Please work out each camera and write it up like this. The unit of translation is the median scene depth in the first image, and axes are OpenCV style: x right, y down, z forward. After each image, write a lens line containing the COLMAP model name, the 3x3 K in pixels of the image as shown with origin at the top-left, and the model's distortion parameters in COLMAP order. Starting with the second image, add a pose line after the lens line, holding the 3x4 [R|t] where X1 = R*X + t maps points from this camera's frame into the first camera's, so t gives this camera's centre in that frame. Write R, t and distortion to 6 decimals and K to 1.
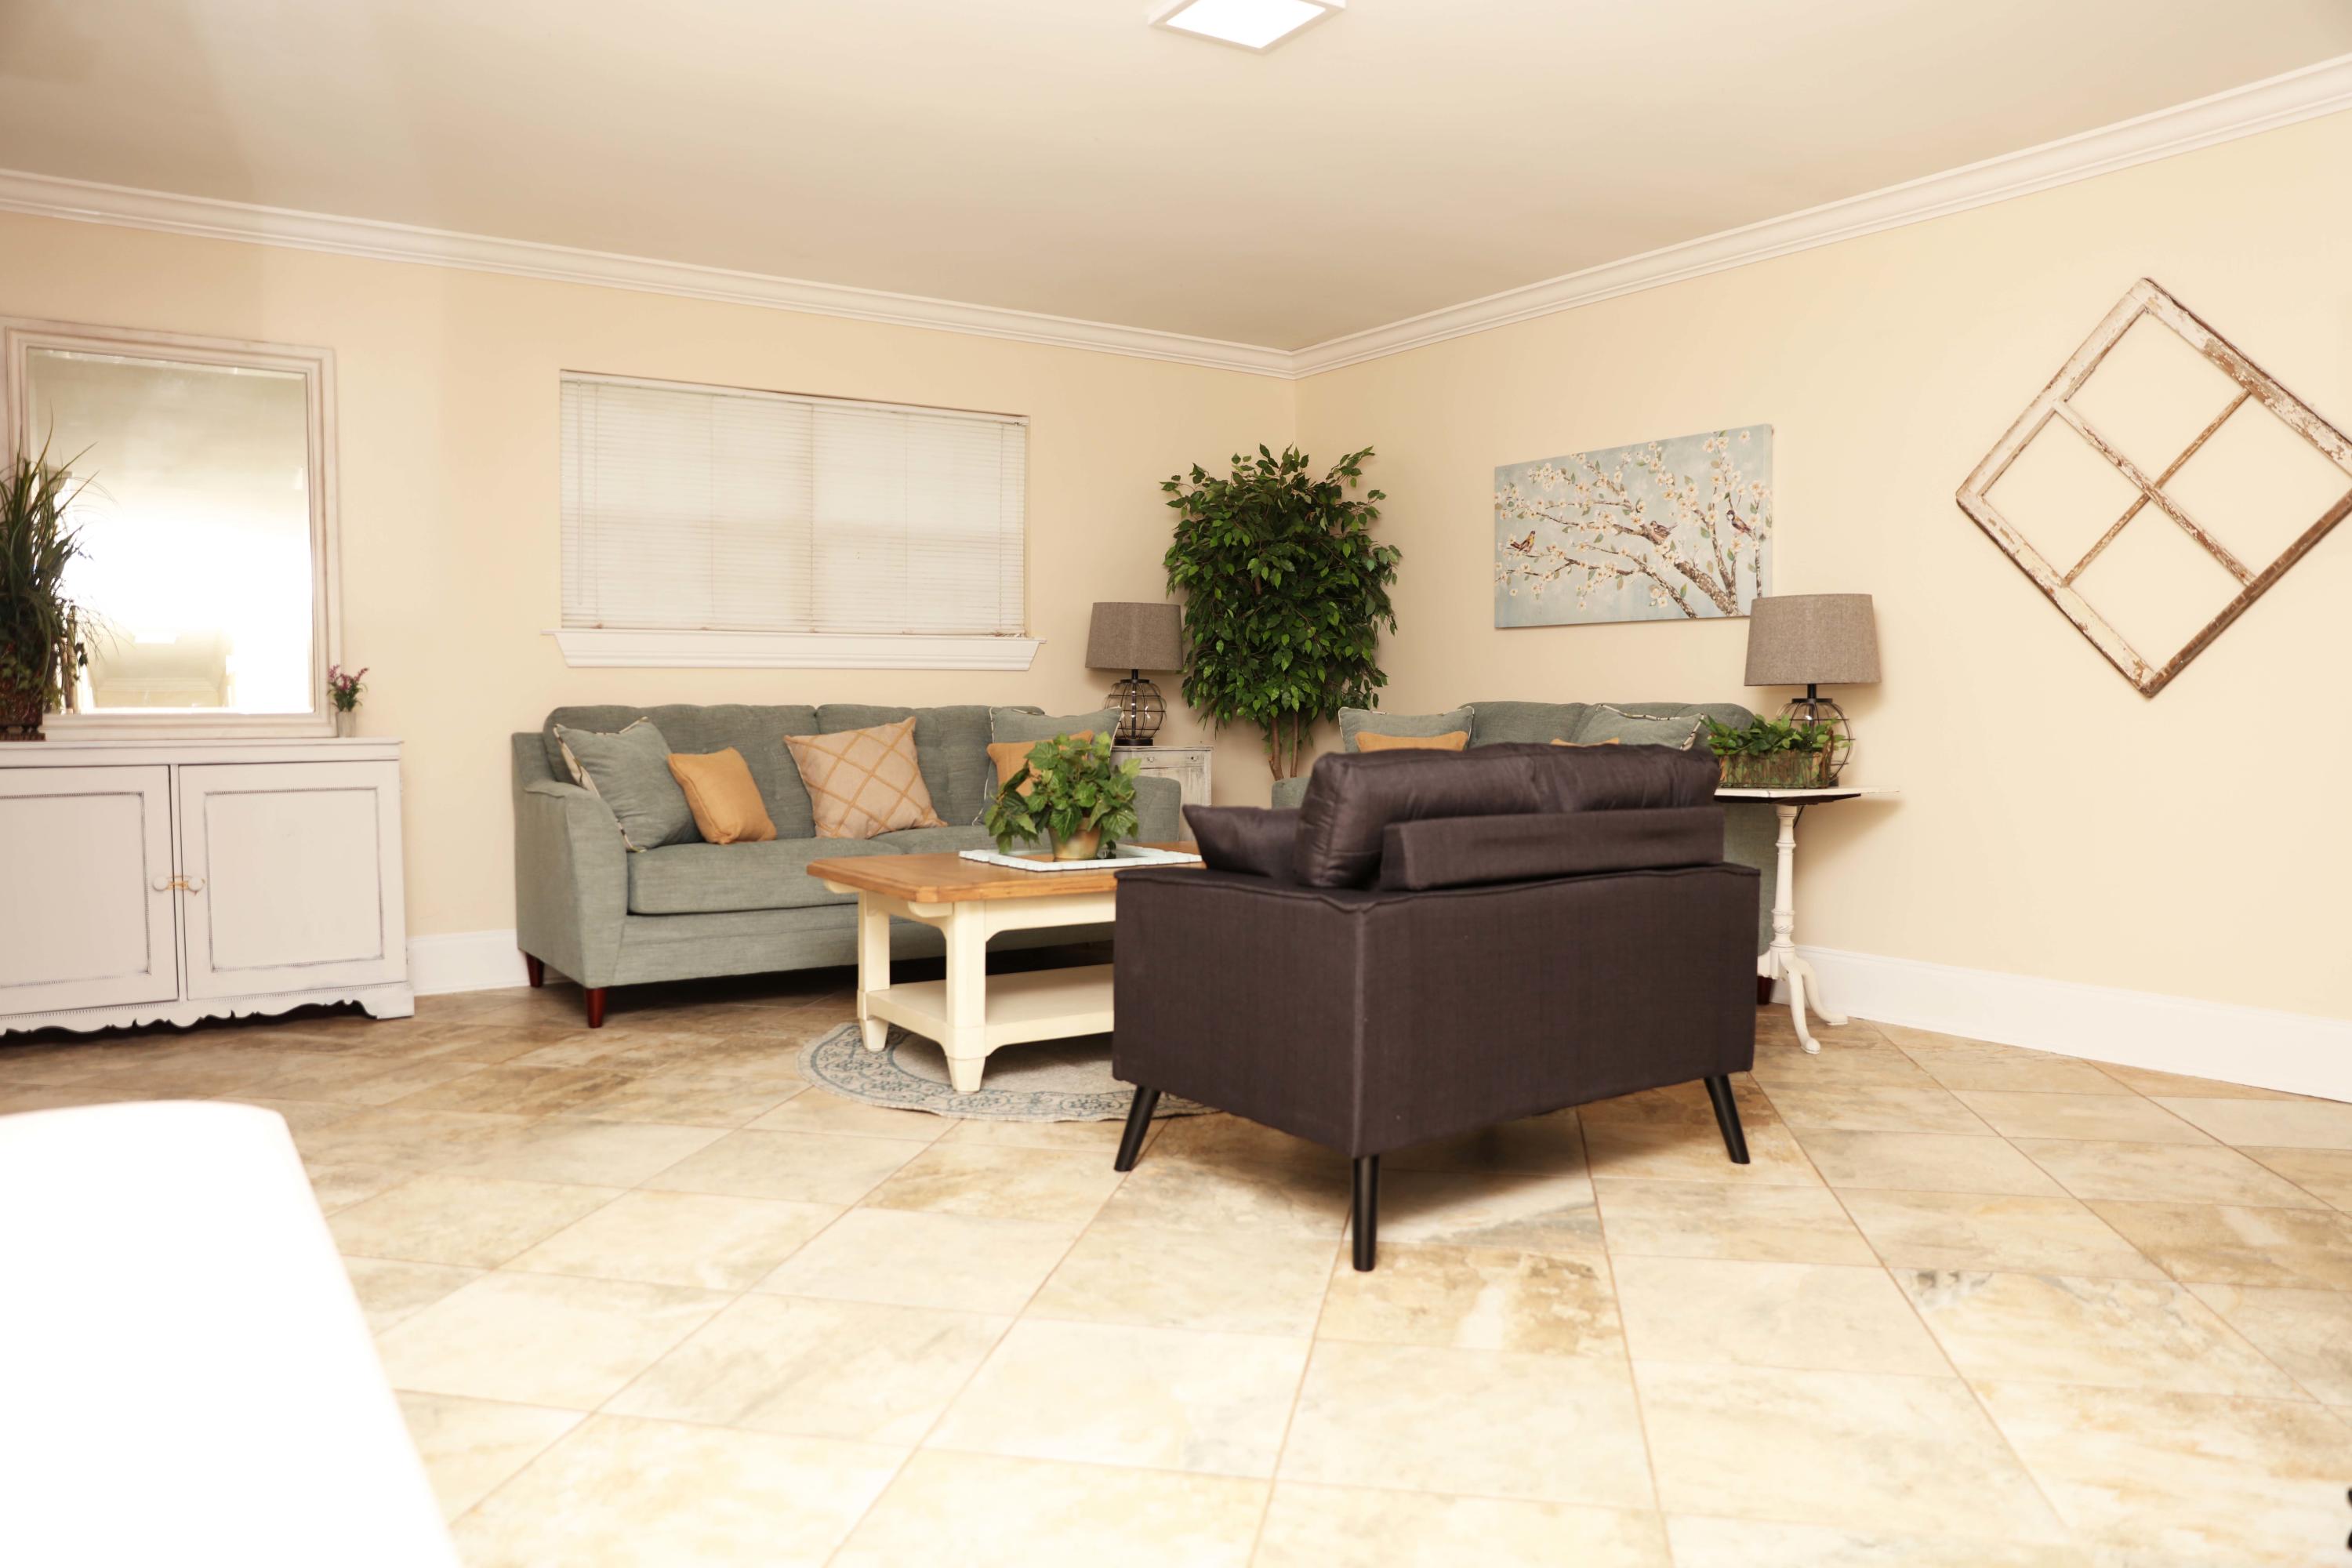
lens RADIAL K [[1628.1, 0, 1194.4], [0, 1628.1, 767.7], [0, 0, 1]] dist [-0.085367, 0.062626]
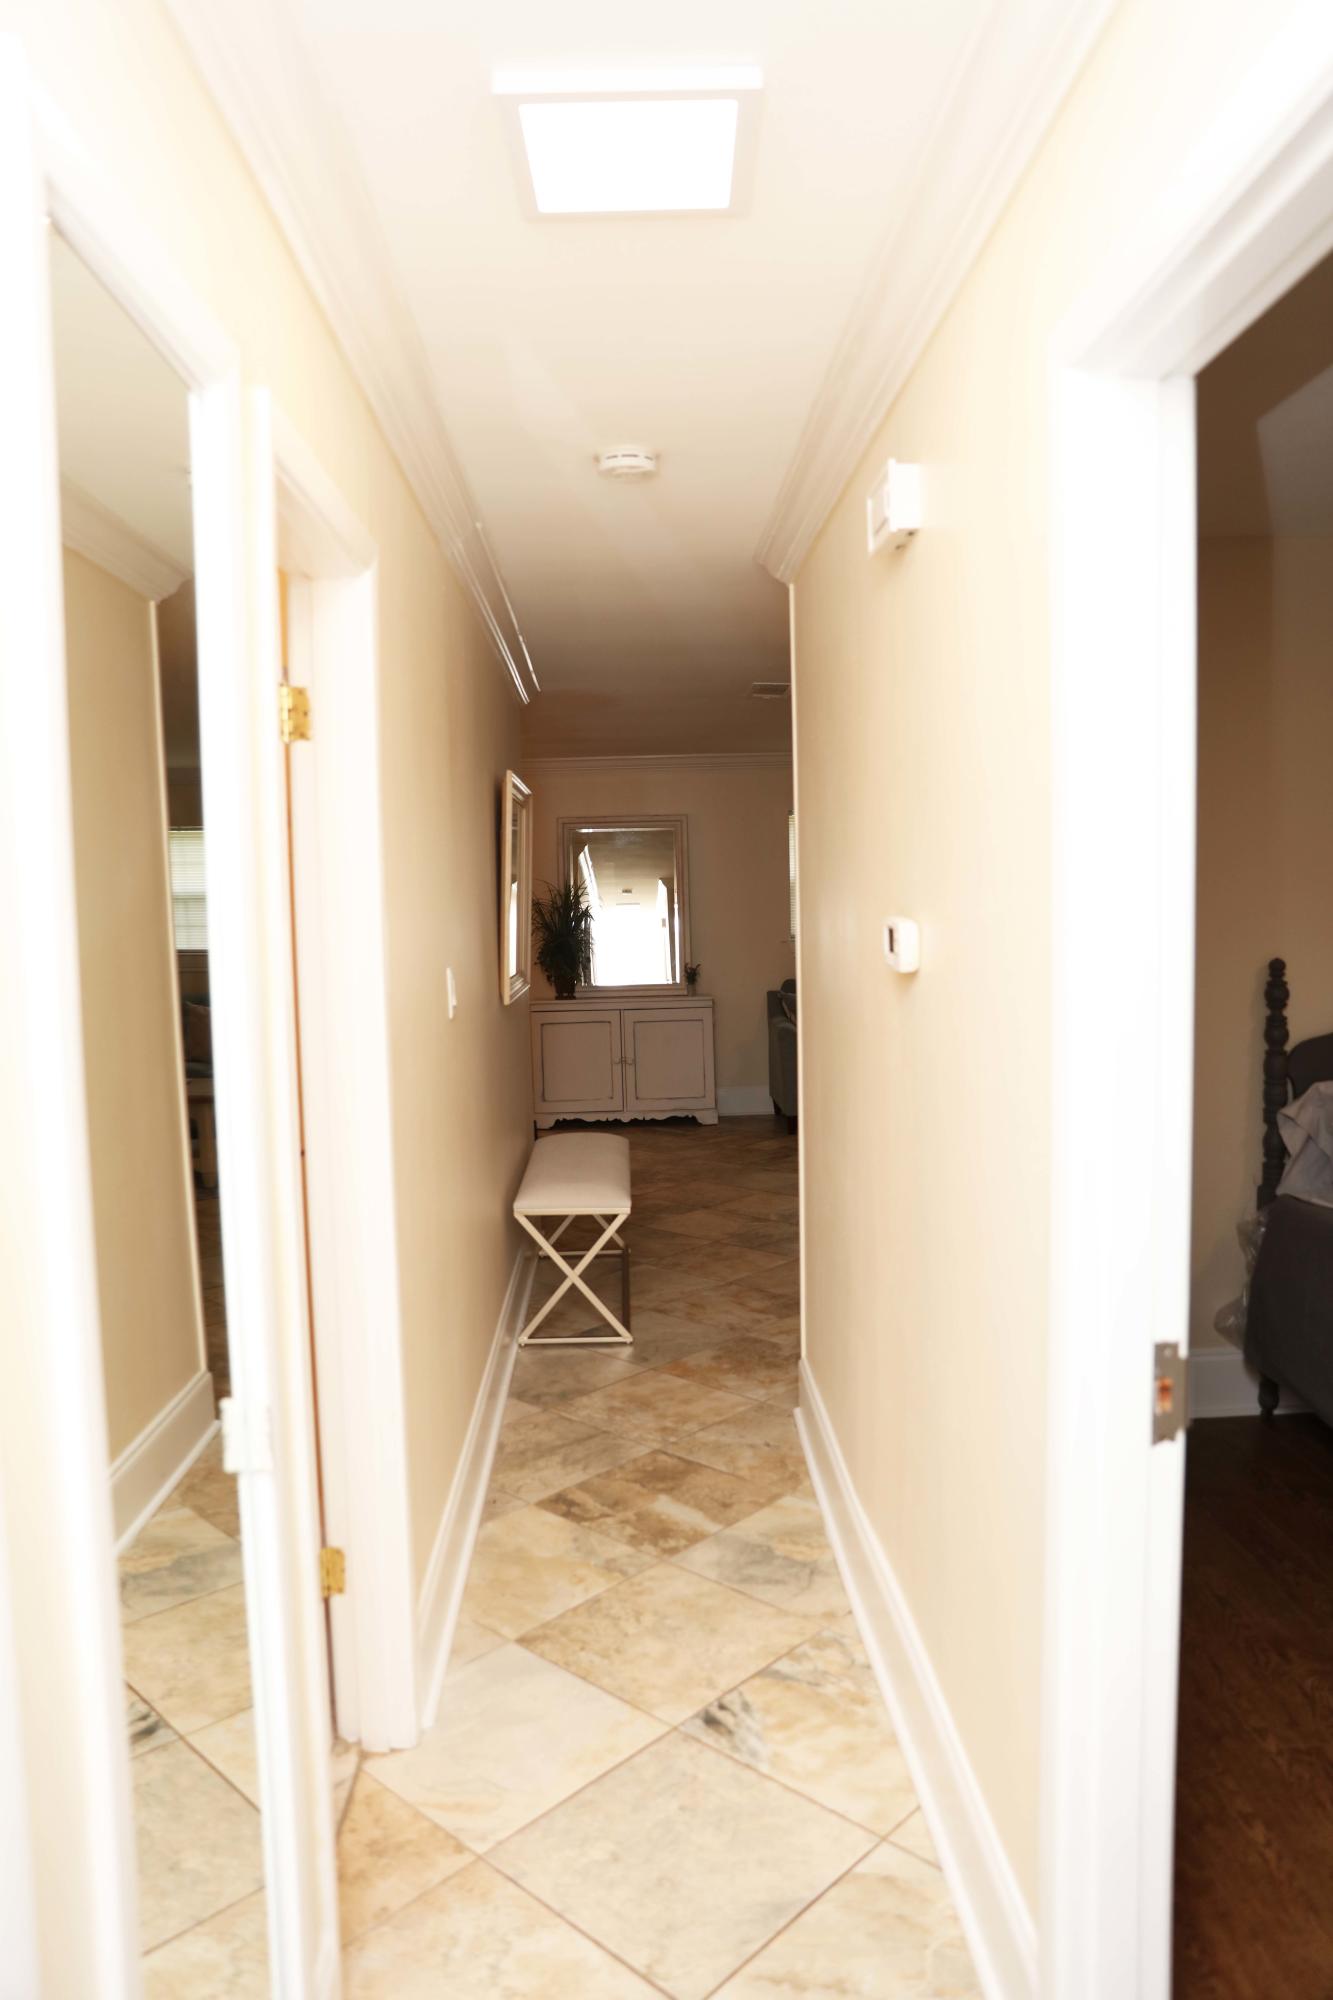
lens RADIAL K [[1384.4, 0, 663.8], [0, 1384.4, 997.5], [0, 0, 1]] dist [-0.085367, 0.062626]
pose [[0.843428, 0.015063, -0.537031, 0.594983], [0.003641, 0.999424, 0.033751, -0.105311], [0.537230, -0.030422, 0.842887, -0.805814]]
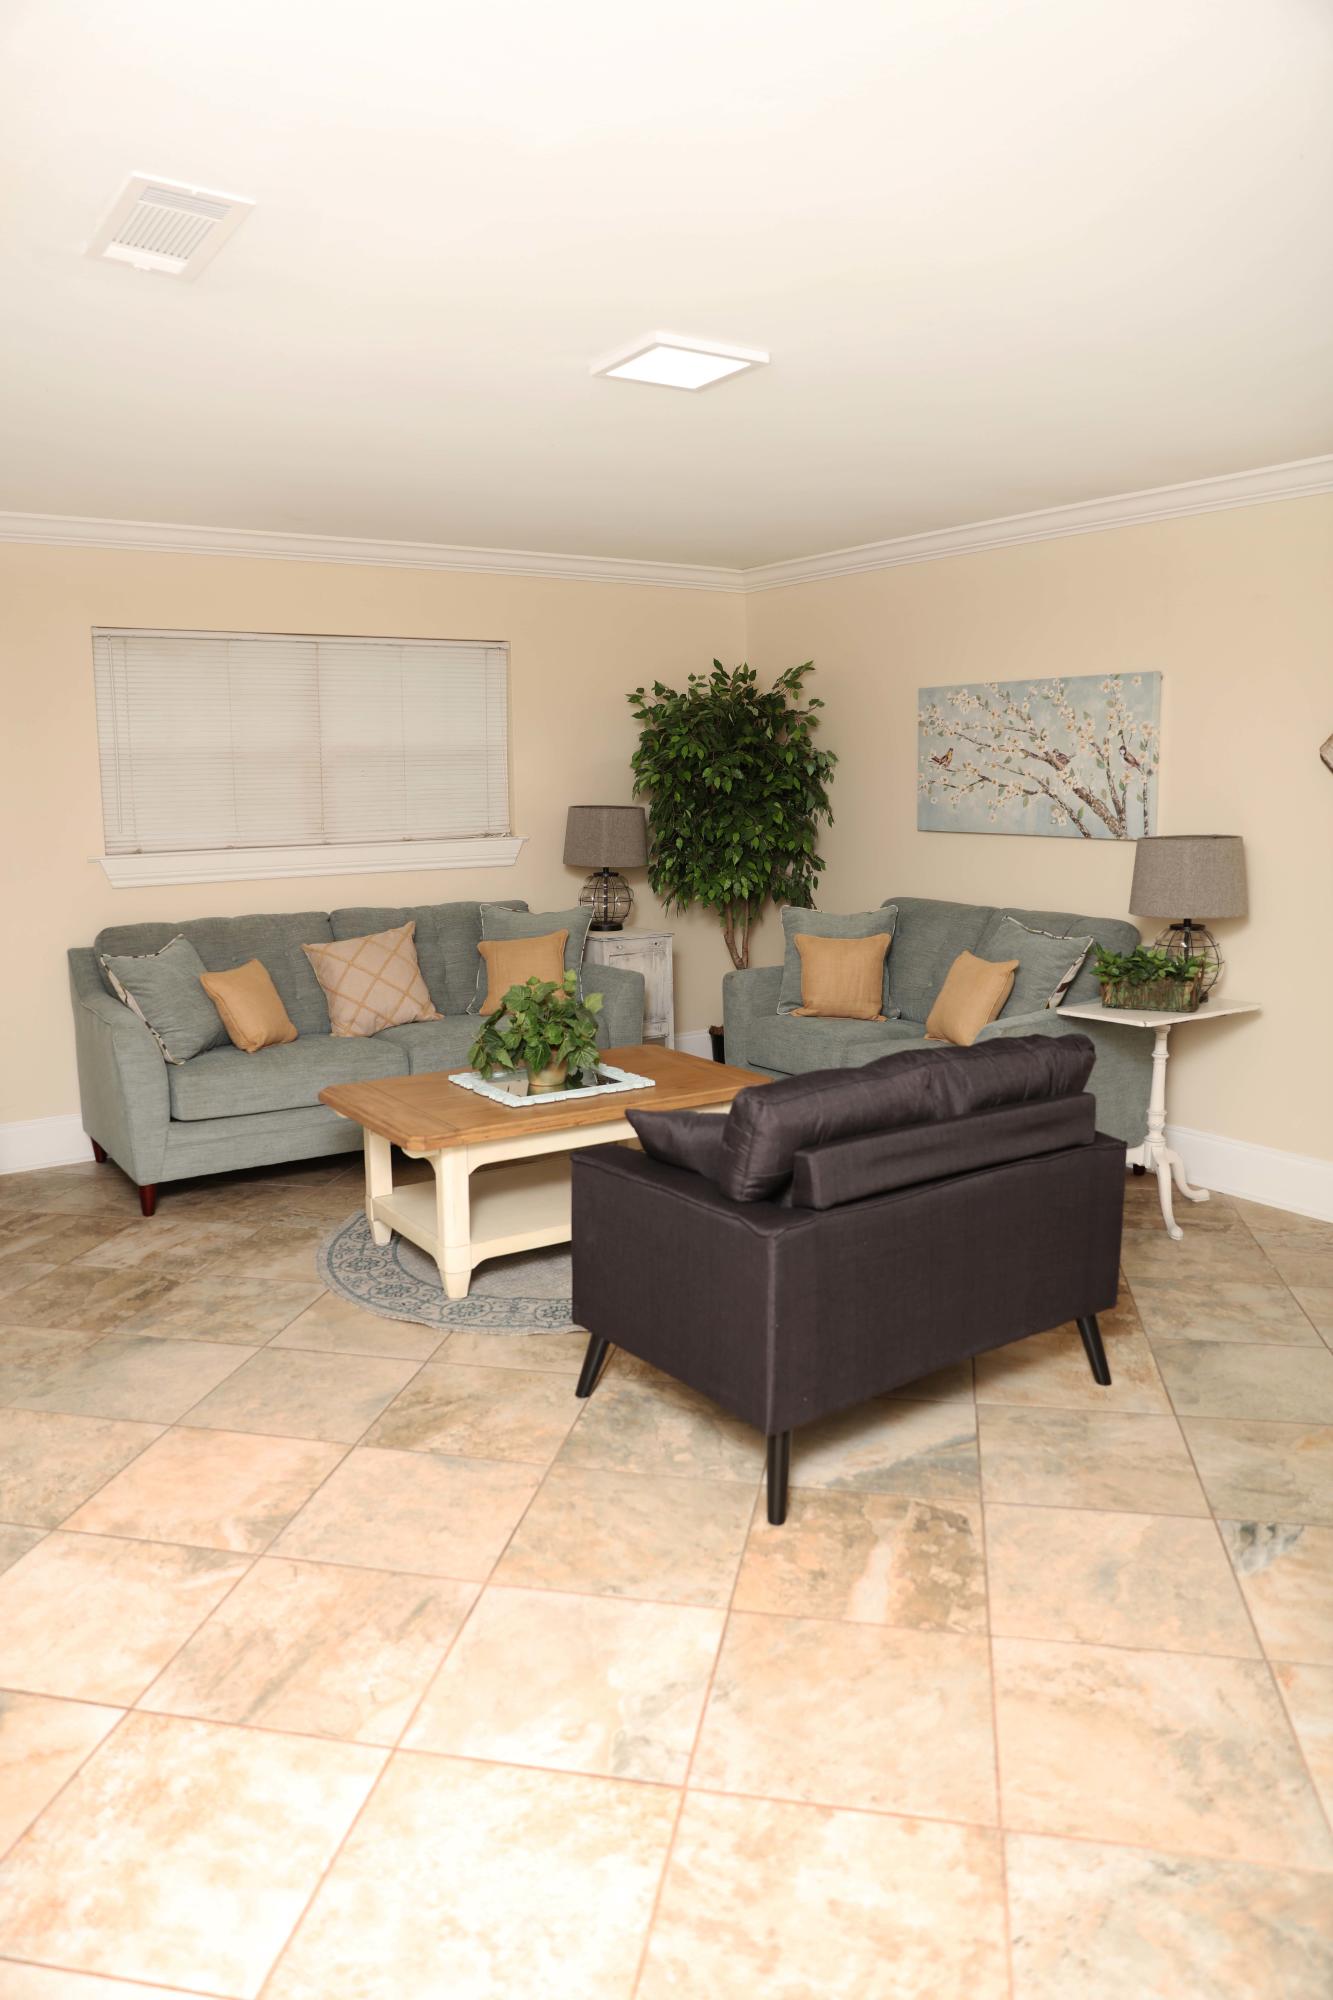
lens RADIAL K [[1384.4, 0, 667.7], [0, 1384.4, 983.0], [0, 0, 1]] dist [-0.085367, 0.062626]
pose [[0.999899, -0.009802, -0.010297, 0.028624], [0.010912, 0.993430, 0.113919, -0.151665], [0.009113, -0.114019, 0.993437, 0.026539]]
